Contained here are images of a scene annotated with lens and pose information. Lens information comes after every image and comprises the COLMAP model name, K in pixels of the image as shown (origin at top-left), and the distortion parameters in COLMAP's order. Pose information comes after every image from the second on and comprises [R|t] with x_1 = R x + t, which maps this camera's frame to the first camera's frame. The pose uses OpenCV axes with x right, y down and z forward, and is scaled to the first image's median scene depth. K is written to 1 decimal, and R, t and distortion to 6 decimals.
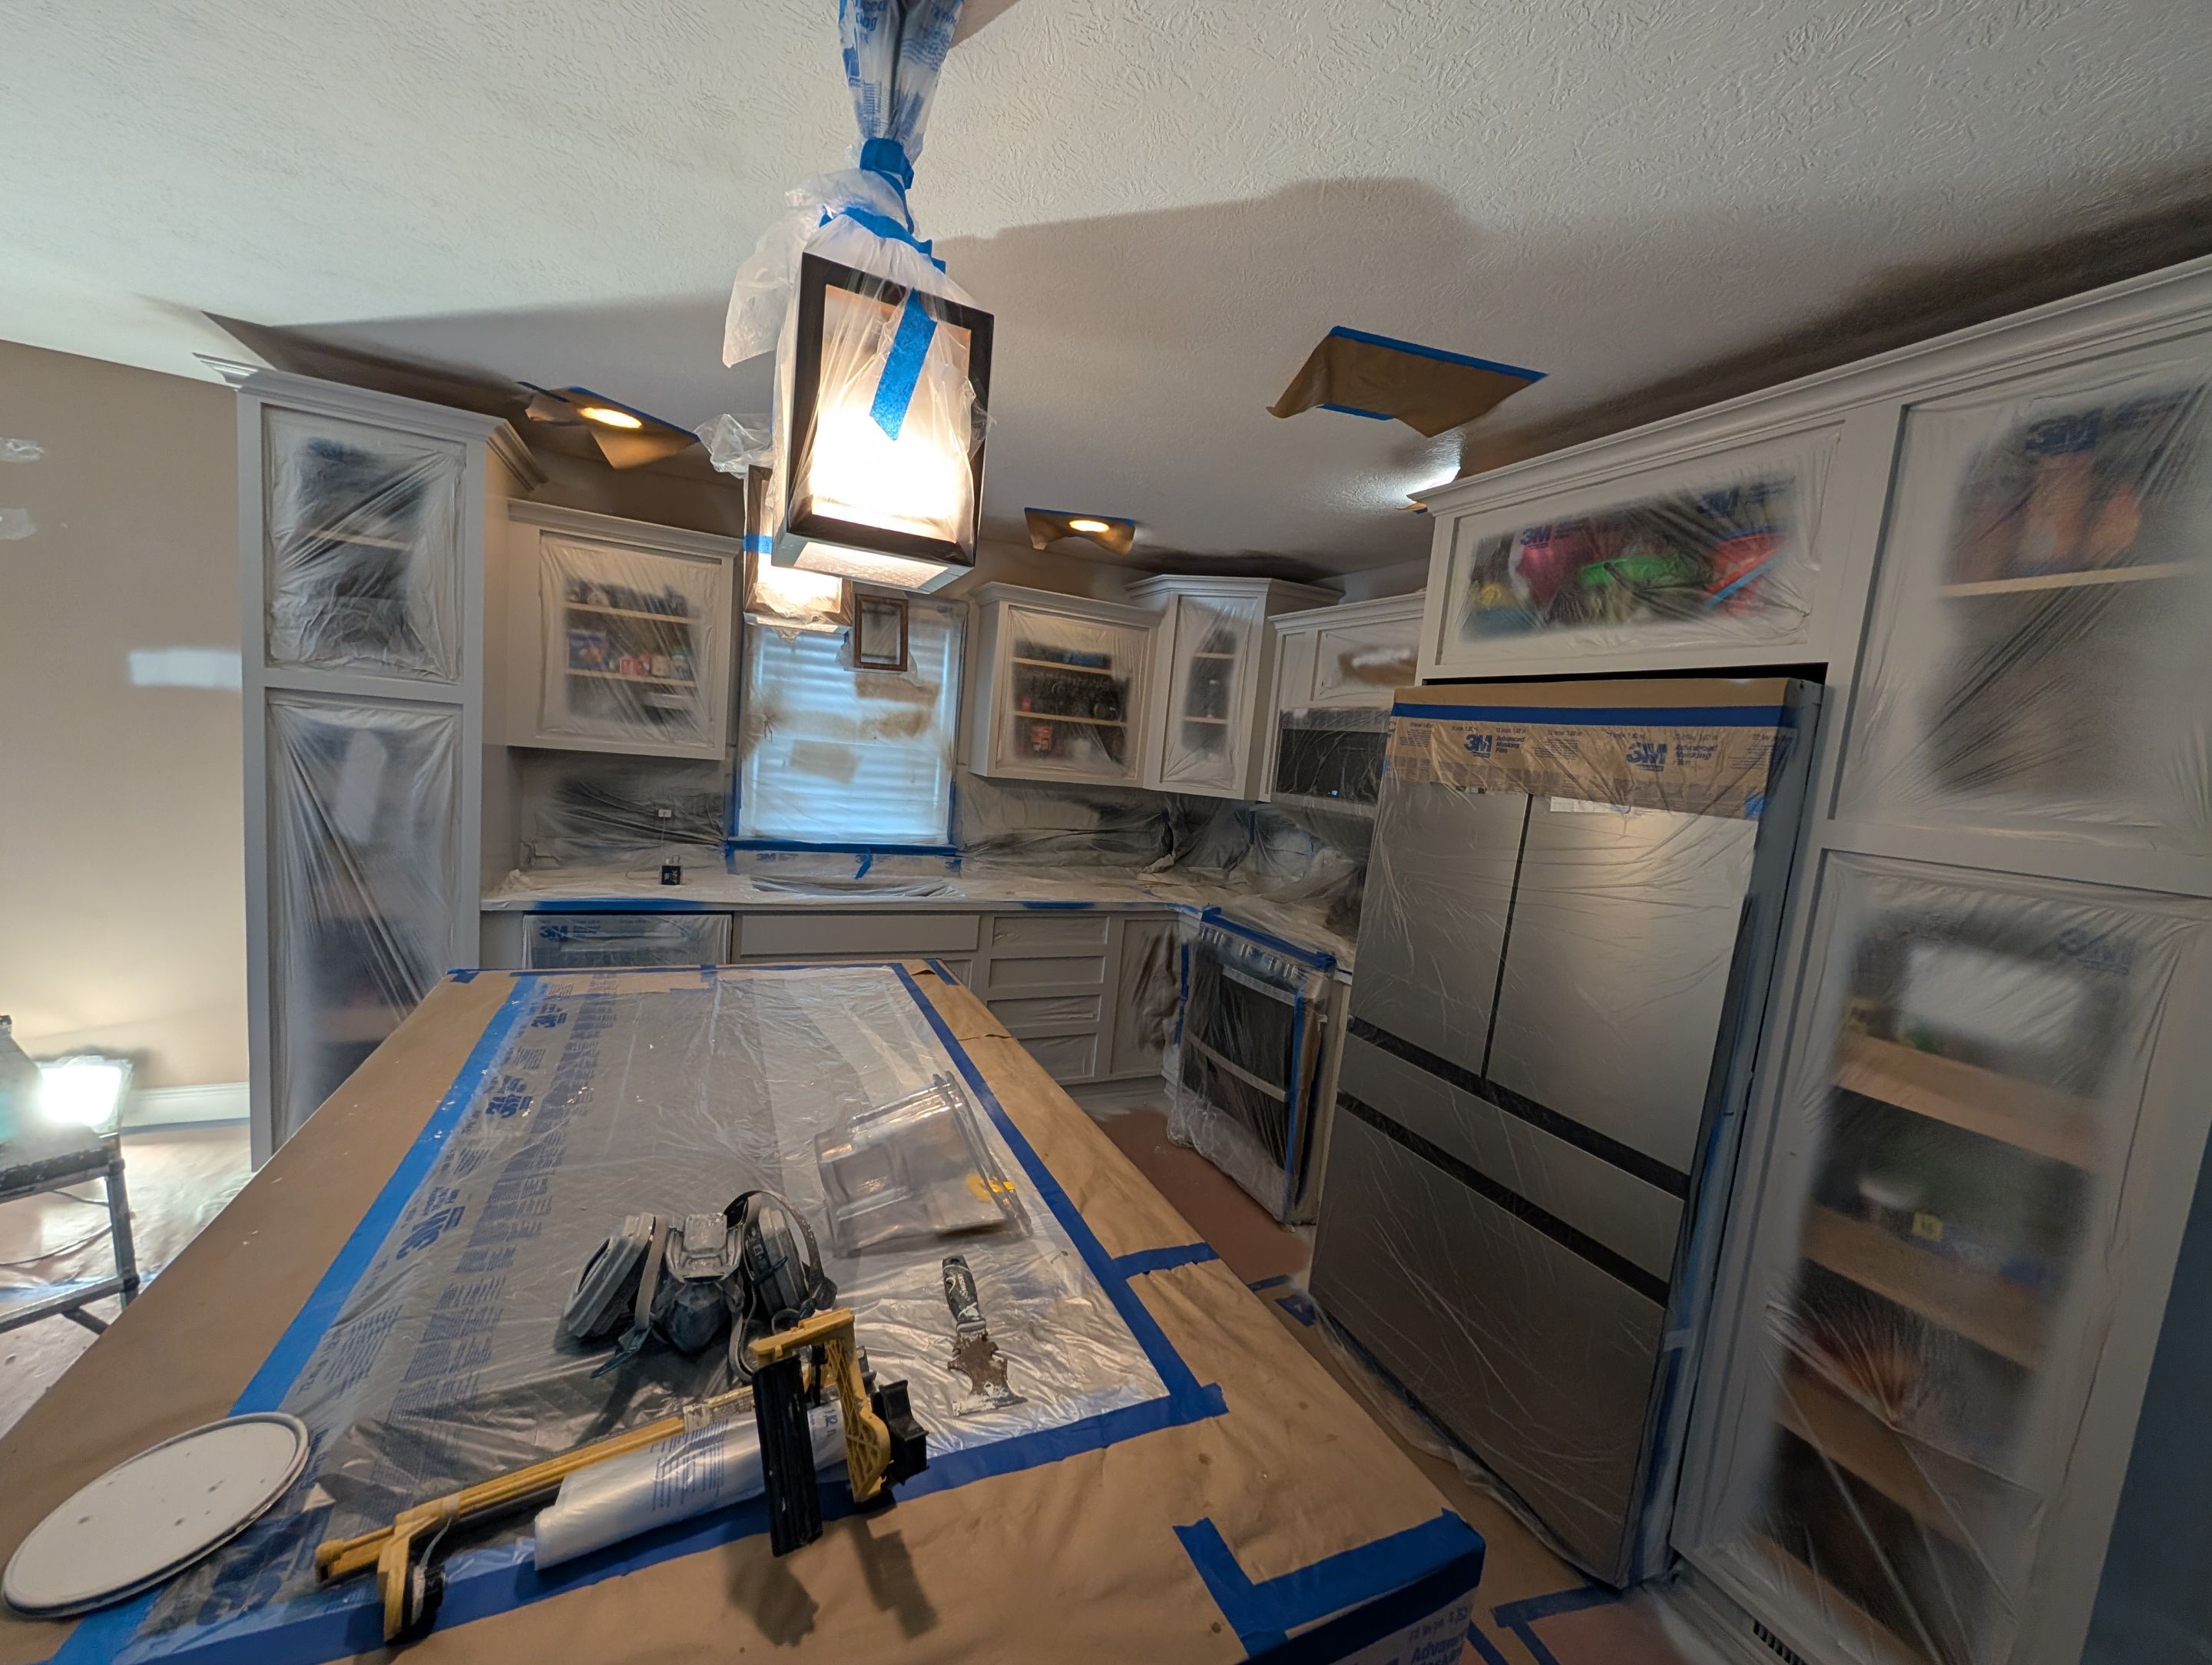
lens RADIAL K [[838.4, 0, 1106.9], [0, 838.4, 832.2], [0, 0, 1]] dist [0.001021, -0.000236]
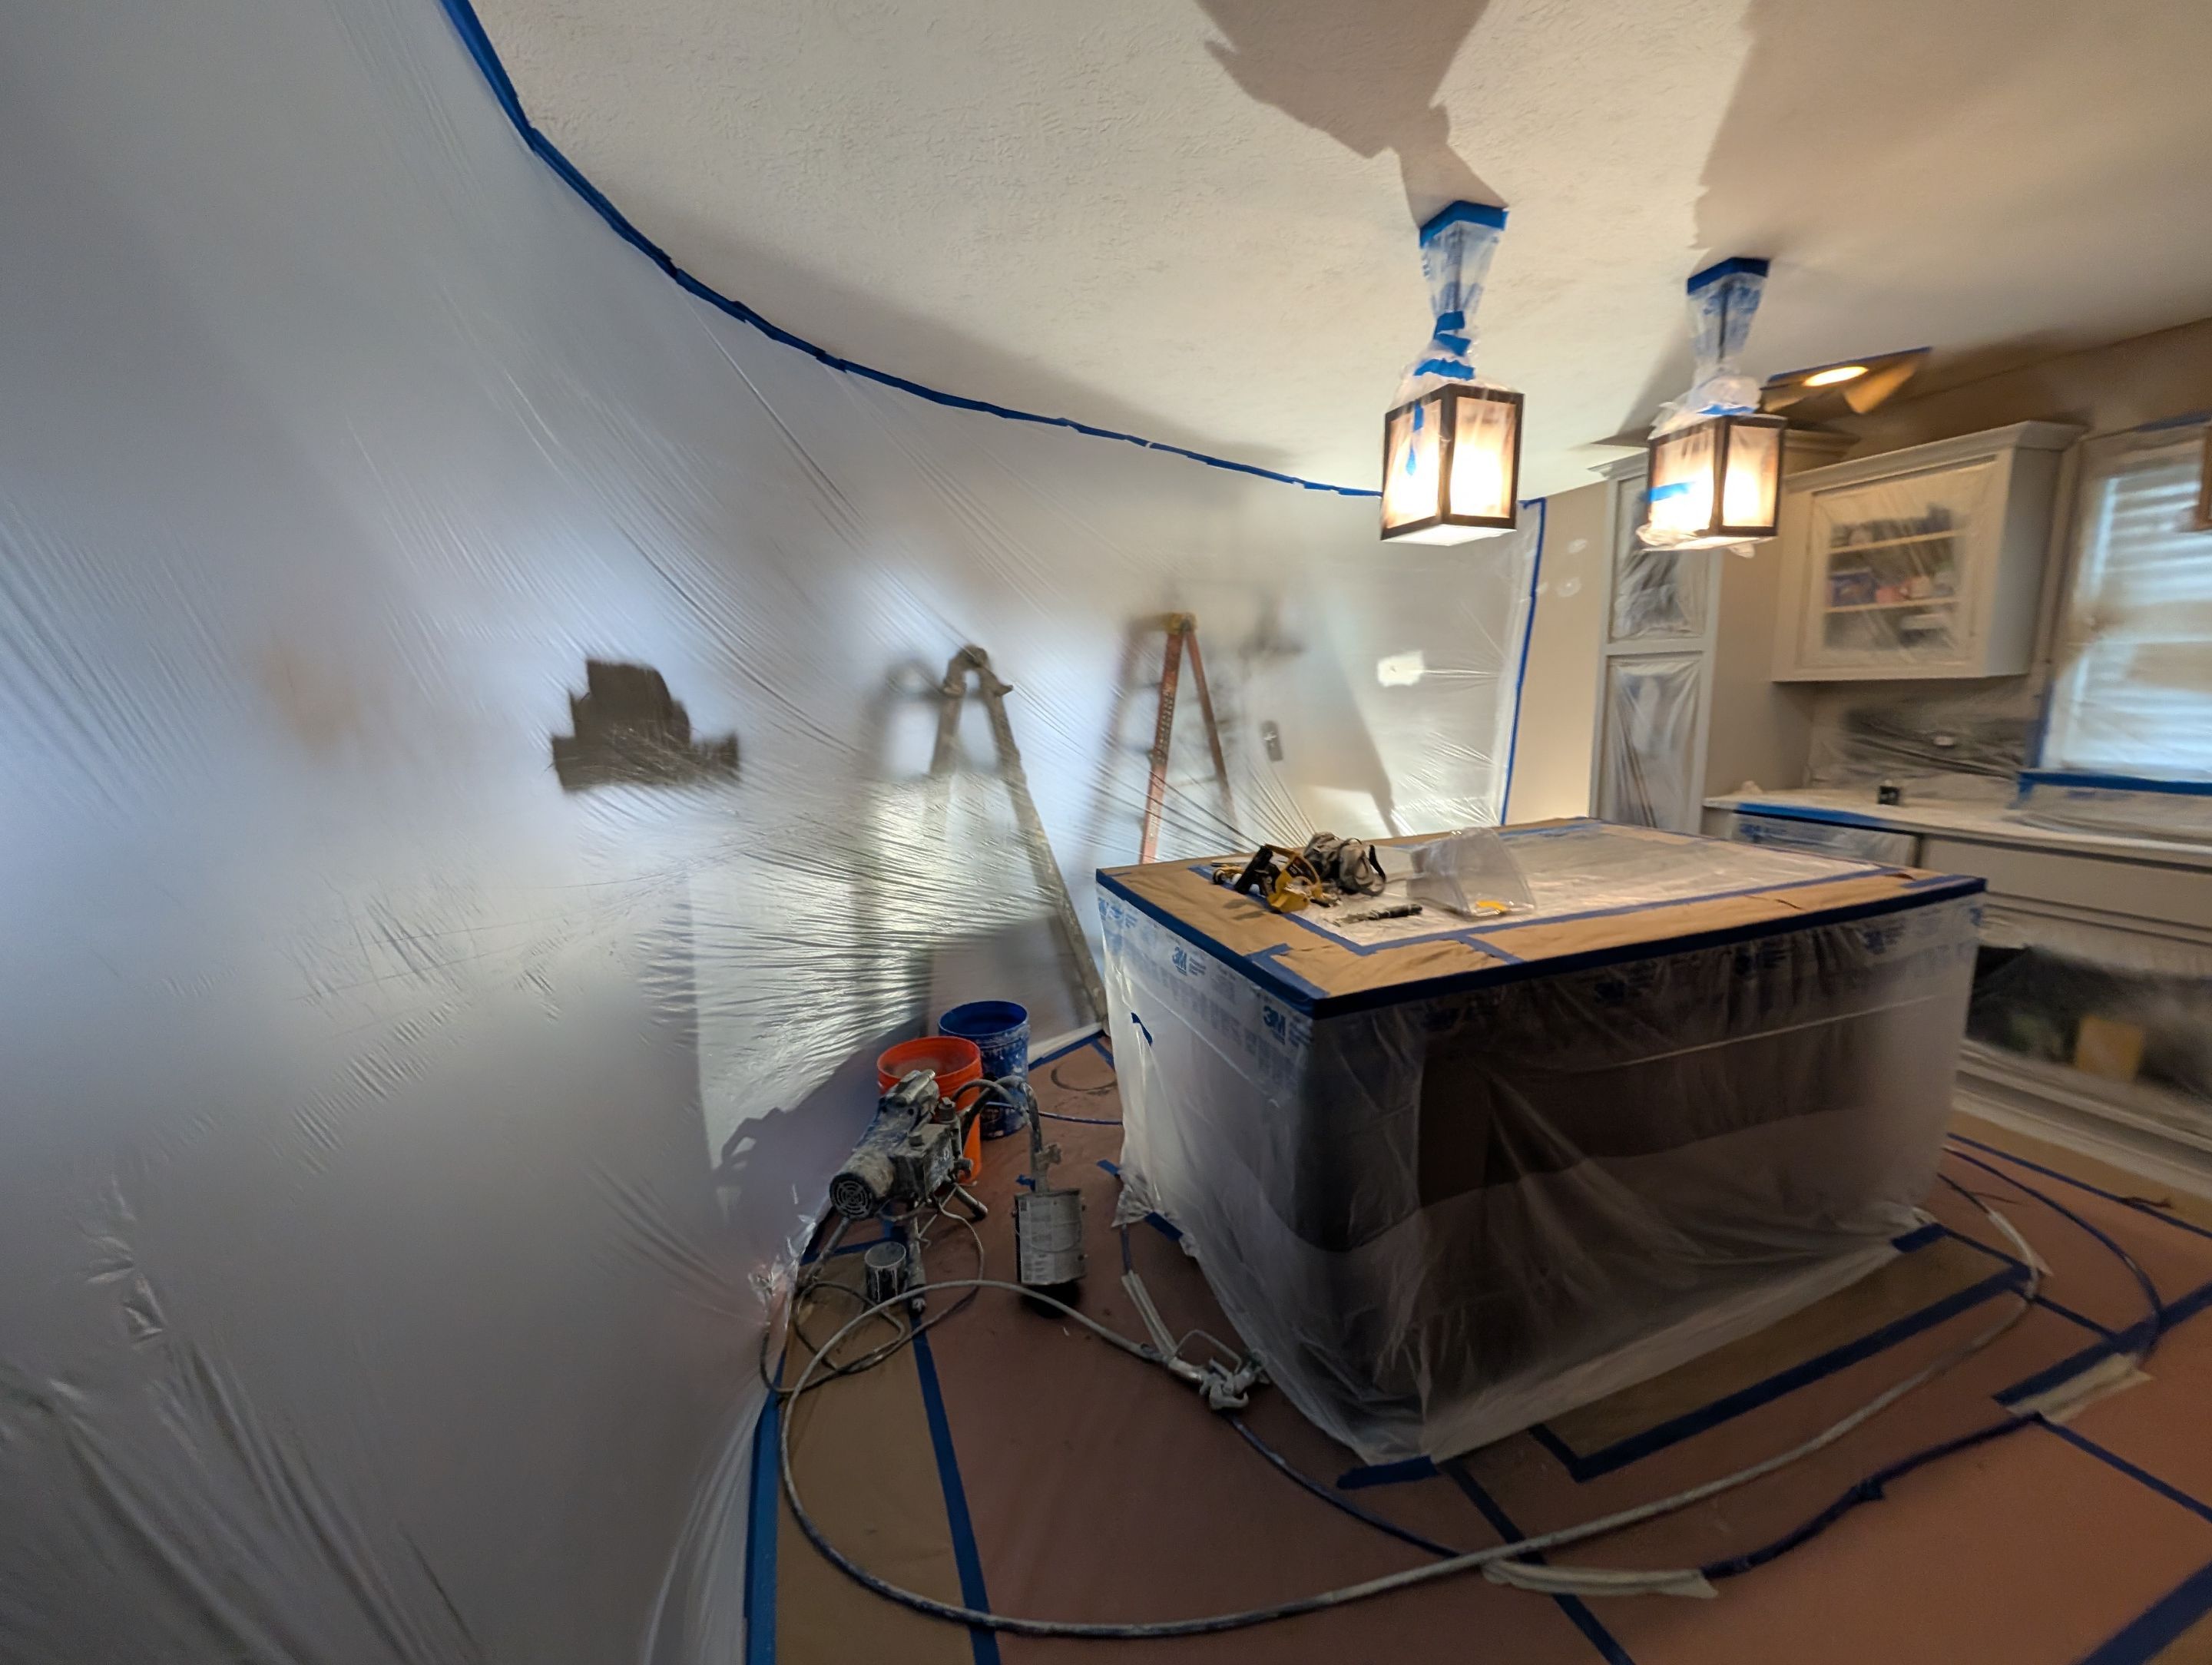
lens RADIAL K [[838.4, 0, 1108.5], [0, 838.4, 833.2], [0, 0, 1]] dist [0.001021, -0.000236]
pose [[-0.100158, 0.079443, -0.991795, 0.576712], [-0.080274, 0.992913, 0.087639, 0.081459], [0.991728, 0.088393, -0.093071, 0.163495]]
